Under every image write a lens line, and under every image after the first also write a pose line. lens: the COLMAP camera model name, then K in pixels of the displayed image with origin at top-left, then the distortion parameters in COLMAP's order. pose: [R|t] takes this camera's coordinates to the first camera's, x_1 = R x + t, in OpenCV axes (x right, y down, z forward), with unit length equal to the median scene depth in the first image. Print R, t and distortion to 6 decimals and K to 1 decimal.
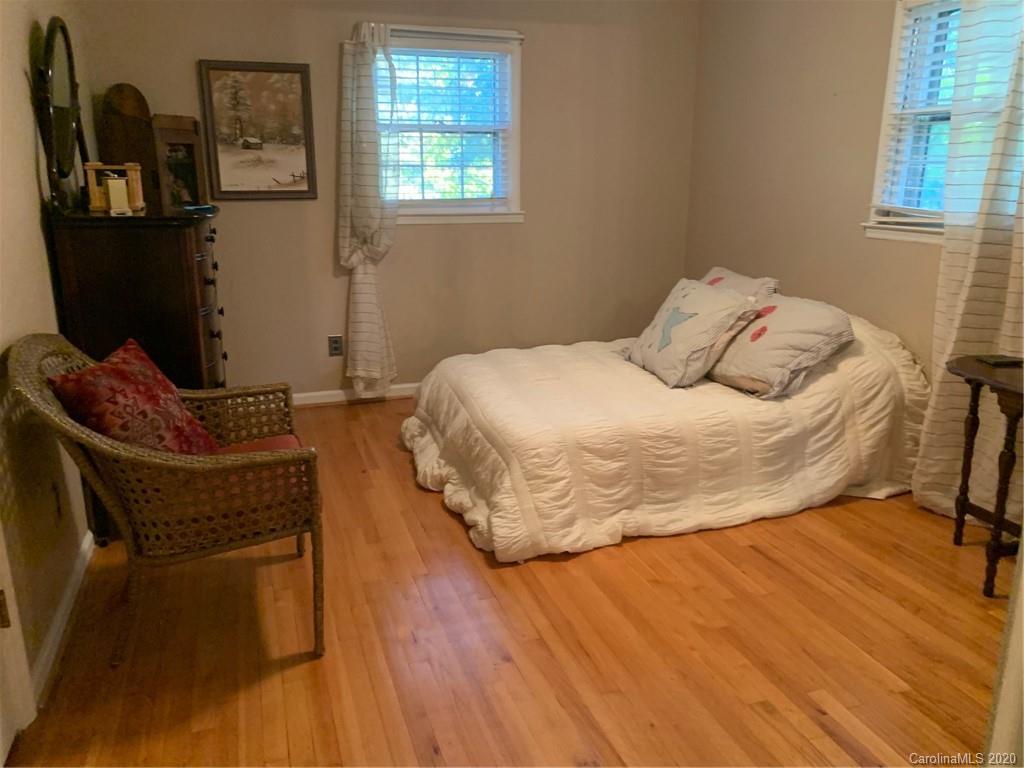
lens RADIAL K [[776.2, 0, 509.1], [0, 776.2, 385.0], [0, 0, 1]] dist [0.000897, -0.005508]
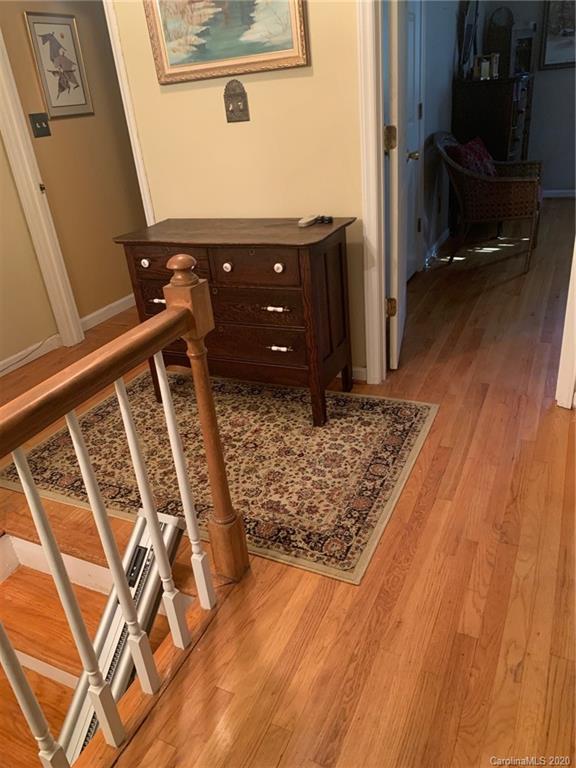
lens RADIAL K [[582.1, 0, 285.9], [0, 582.1, 380.6], [0, 0, 1]] dist [0.000897, -0.005508]
pose [[0.708756, 0.253901, -0.658179, 0.334152], [-0.089341, 0.957780, 0.273270, 0.163845], [0.699774, -0.134879, 0.701515, -0.553011]]
